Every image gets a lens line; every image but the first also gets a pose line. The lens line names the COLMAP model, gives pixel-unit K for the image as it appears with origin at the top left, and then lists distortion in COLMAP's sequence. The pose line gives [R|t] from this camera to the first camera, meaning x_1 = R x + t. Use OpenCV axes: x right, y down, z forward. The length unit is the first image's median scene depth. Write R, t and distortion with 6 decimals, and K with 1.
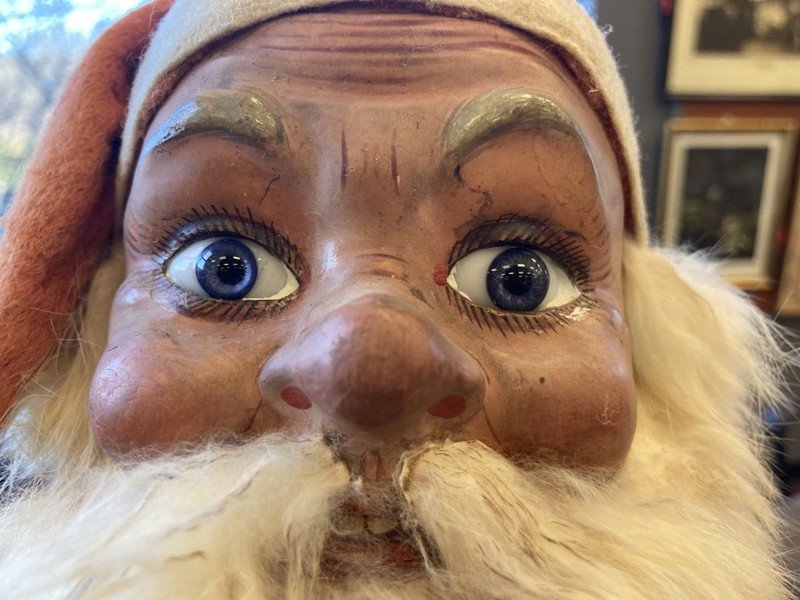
lens RADIAL K [[659.8, 0, 400.0], [0, 659.8, 300.0], [0, 0, 1]] dist [0.008024, 0.000505]
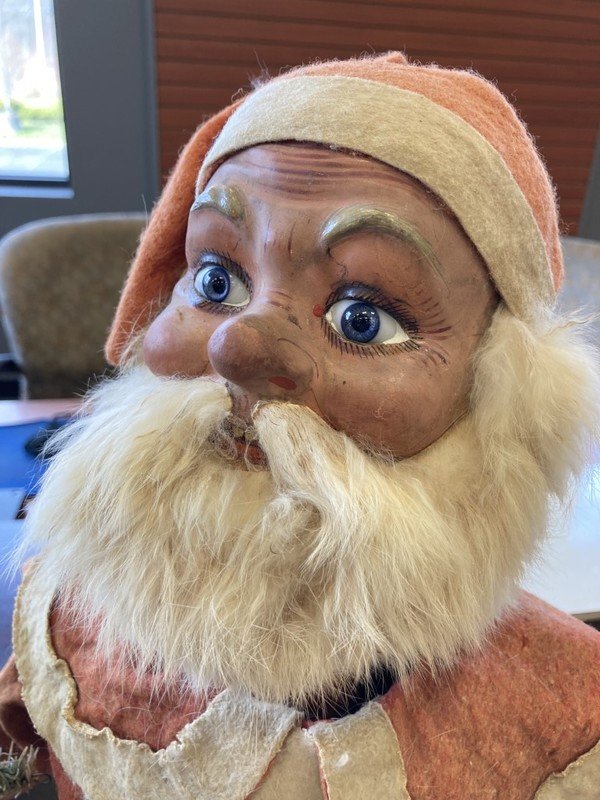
lens RADIAL K [[652.4, 0, 300.0], [0, 652.4, 400.0], [0, 0, 1]] dist [0.054283, -0.000866]
pose [[0.872287, 0.248594, -0.421089, 0.788714], [-0.174285, 0.962634, 0.207268, -0.157182], [0.456880, -0.107408, 0.883020, -0.527256]]
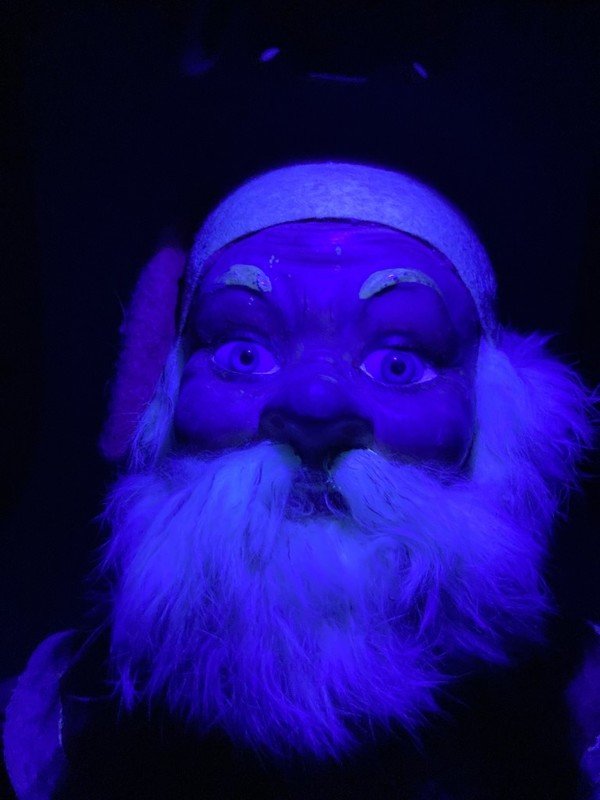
lens RADIAL K [[652.4, 0, 300.0], [0, 652.4, 400.0], [0, 0, 1]] dist [0.054283, -0.000866]
pose [[0.991728, 0.031103, -0.124531, 0.138741], [-0.028359, 0.999316, 0.023751, 0.025966], [0.125184, -0.020023, 0.991931, -0.854308]]
